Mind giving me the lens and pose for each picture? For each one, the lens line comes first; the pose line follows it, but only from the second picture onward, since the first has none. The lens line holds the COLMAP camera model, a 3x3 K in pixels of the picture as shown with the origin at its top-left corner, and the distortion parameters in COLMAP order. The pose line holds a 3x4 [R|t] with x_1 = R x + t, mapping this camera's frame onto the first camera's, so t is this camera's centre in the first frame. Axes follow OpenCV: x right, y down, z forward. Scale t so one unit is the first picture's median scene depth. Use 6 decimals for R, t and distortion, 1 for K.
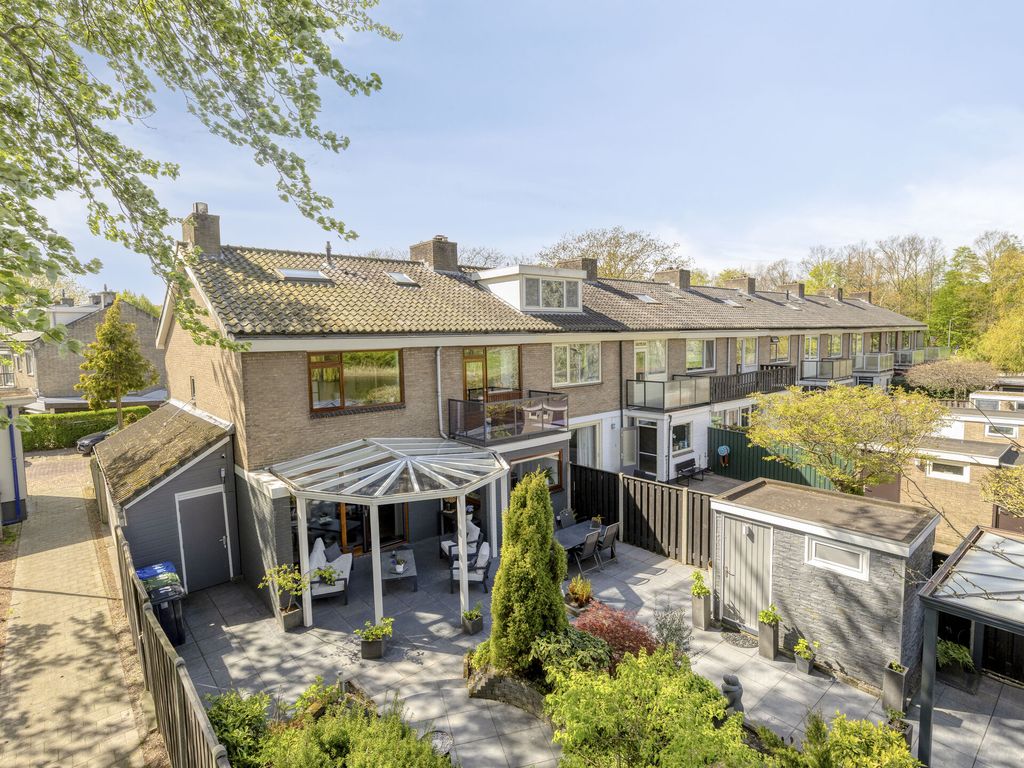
lens RADIAL K [[539.2, 0, 512.0], [0, 539.2, 384.0], [0, 0, 1]] dist [-0.025649, -0.000270]
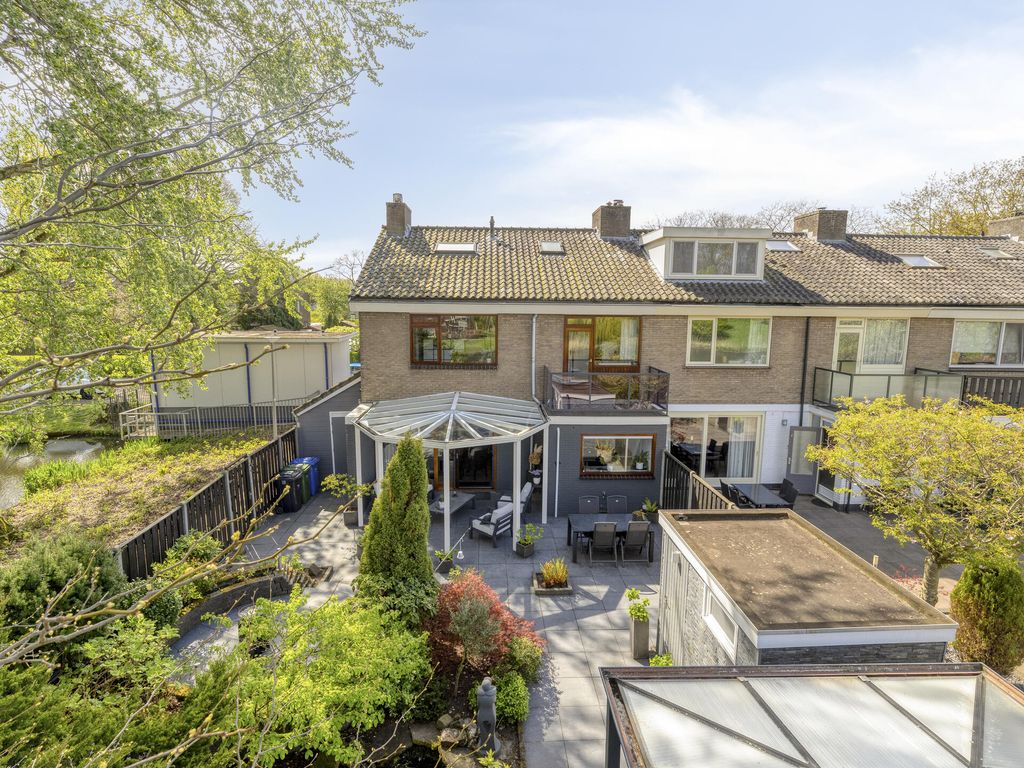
lens RADIAL K [[539.2, 0, 512.0], [0, 539.2, 384.0], [0, 0, 1]] dist [-0.025649, -0.000270]
pose [[0.778894, 0.117248, -0.616098, 0.403737], [-0.080060, 0.992921, 0.087745, -0.019240], [0.622024, -0.019019, 0.782767, 0.134096]]
